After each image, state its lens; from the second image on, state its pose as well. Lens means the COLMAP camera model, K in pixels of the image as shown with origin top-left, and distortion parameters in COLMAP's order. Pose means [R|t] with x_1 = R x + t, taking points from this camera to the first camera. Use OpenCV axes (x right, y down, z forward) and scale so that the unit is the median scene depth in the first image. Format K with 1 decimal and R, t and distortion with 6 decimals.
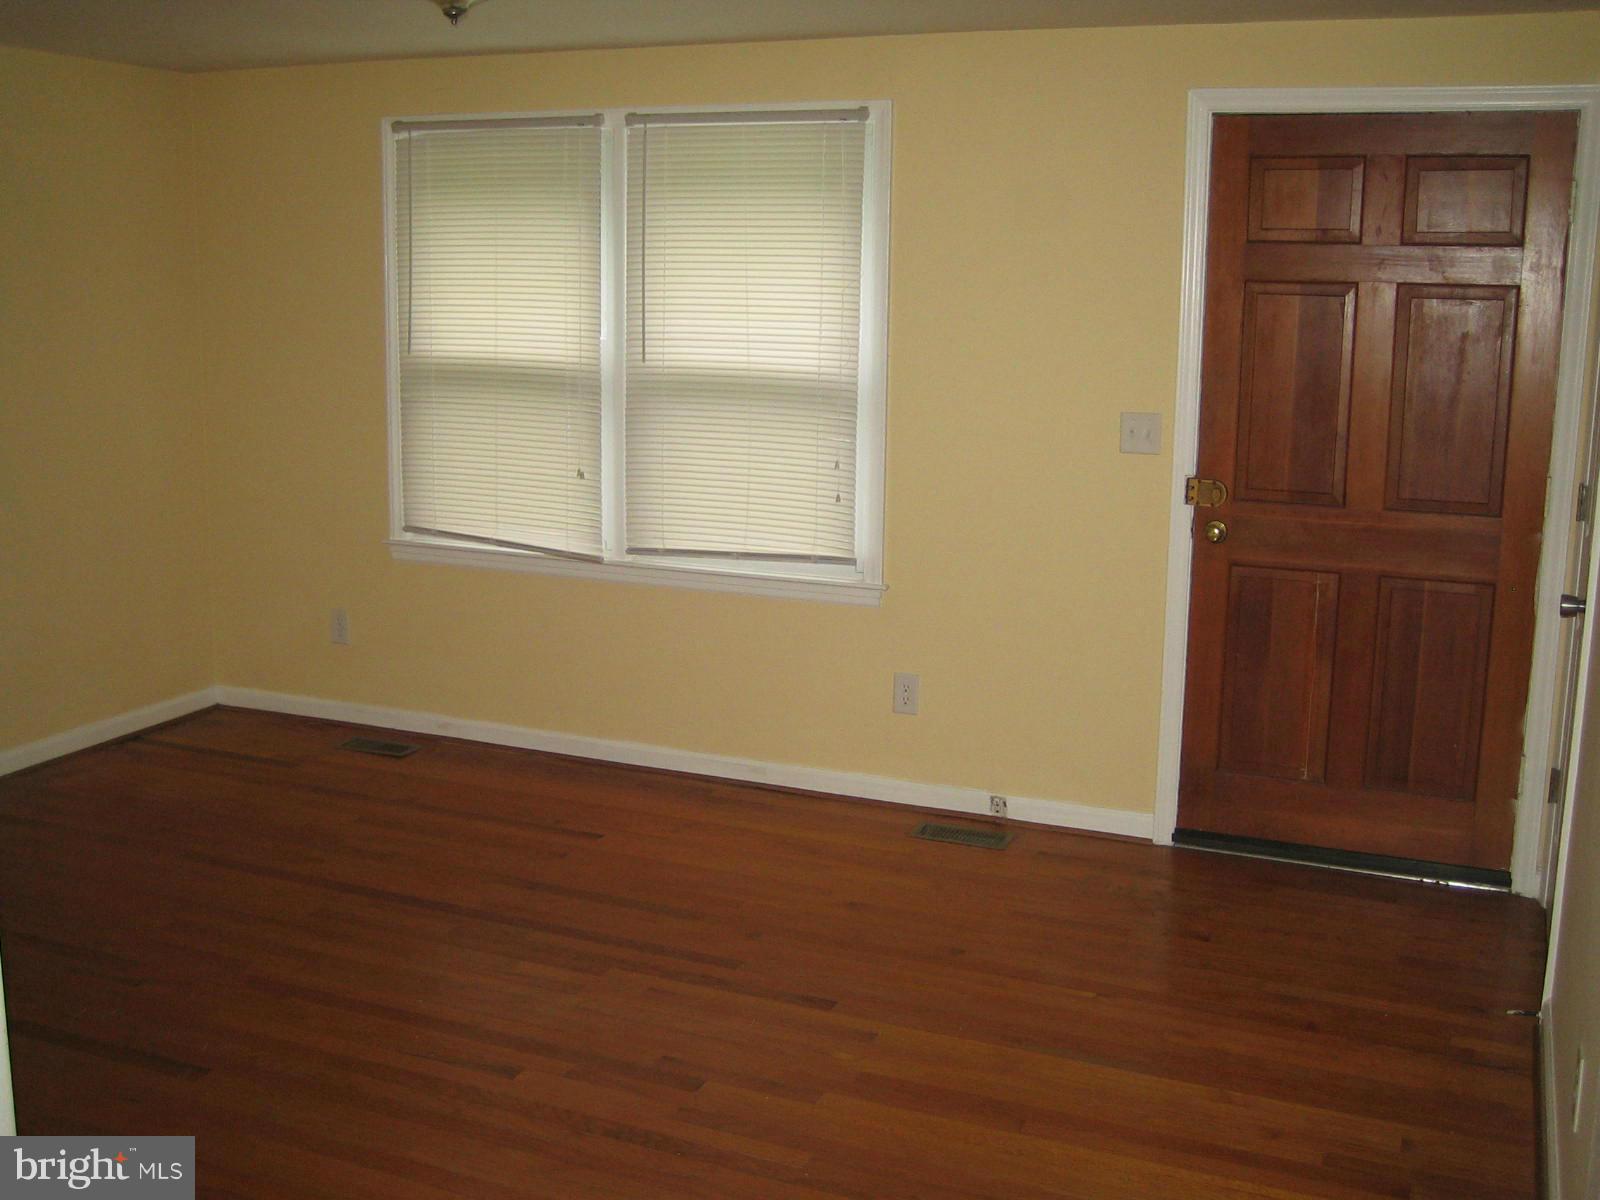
lens RADIAL K [[1663.9, 0, 800.7], [0, 1663.9, 590.7], [0, 0, 1]] dist [-0.146625, 0.173844]
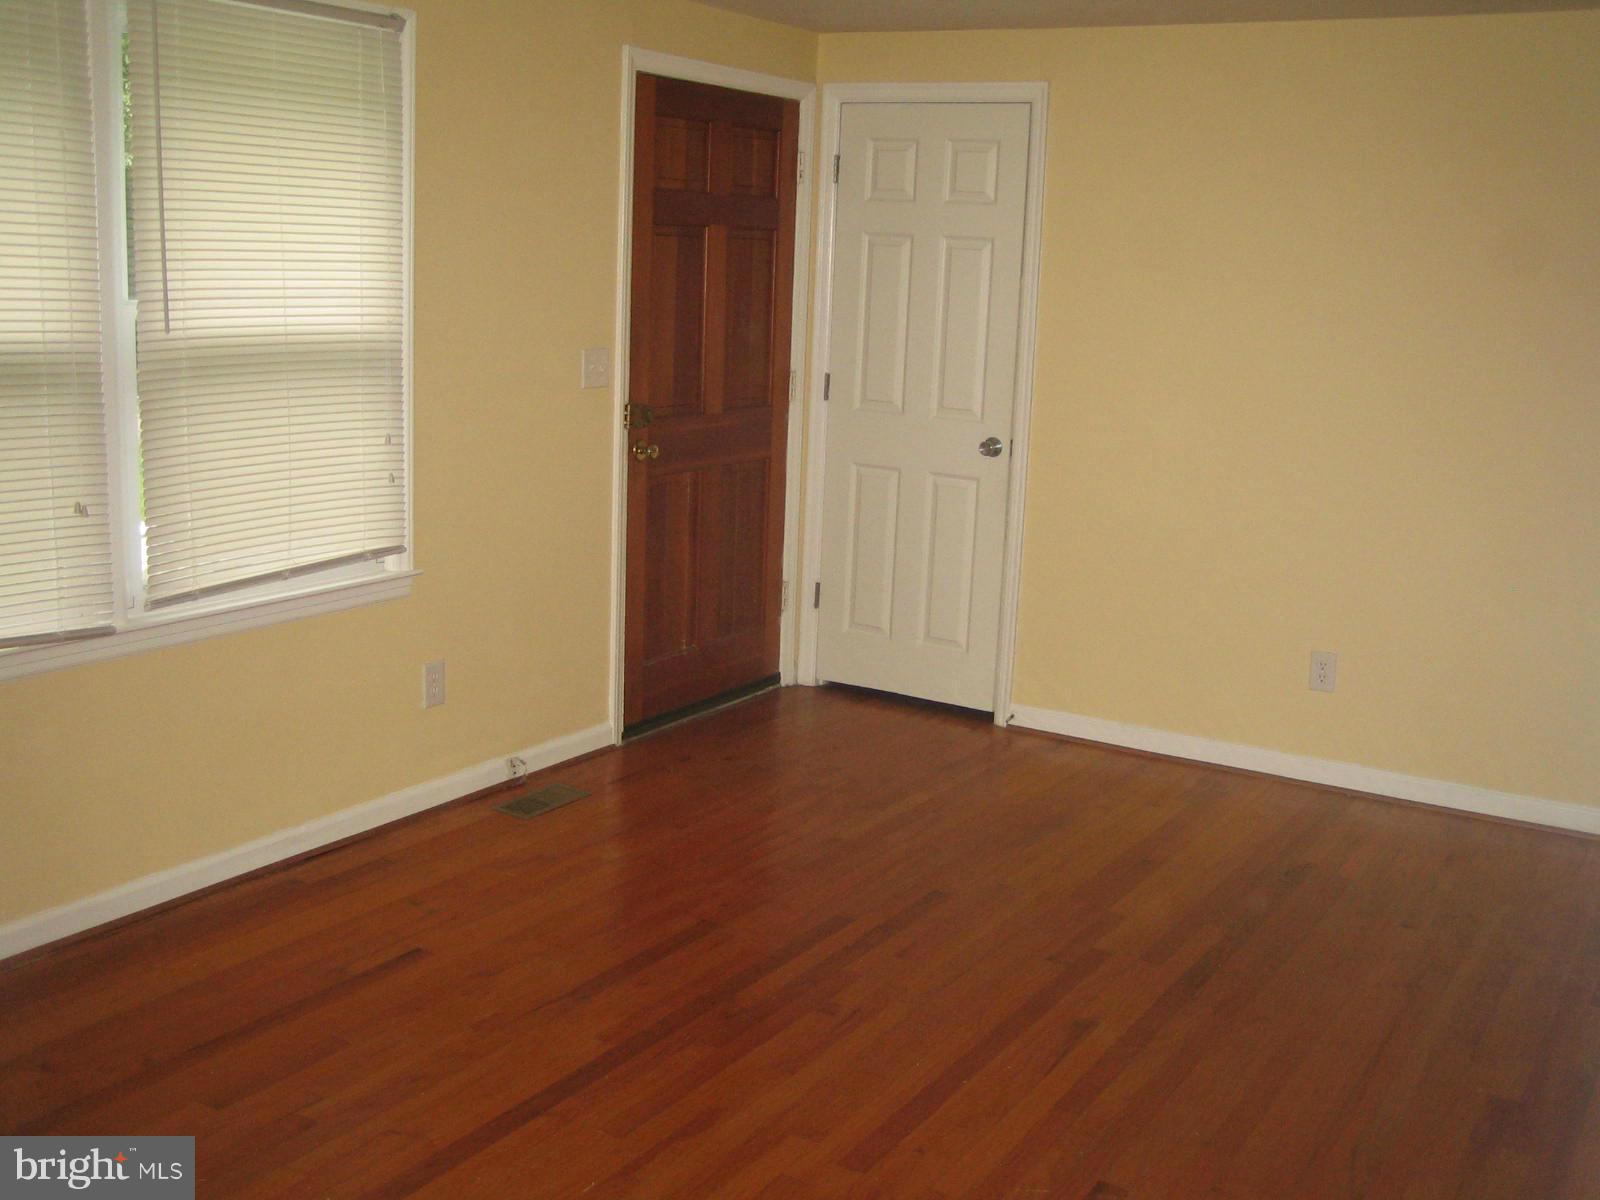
lens RADIAL K [[1663.9, 0, 800.7], [0, 1663.9, 590.7], [0, 0, 1]] dist [-0.146625, 0.173844]
pose [[0.160306, -0.204717, 0.965605, -0.763521], [0.151141, 0.971811, 0.180941, -0.119721], [-0.975427, 0.116937, 0.186728, 0.641330]]
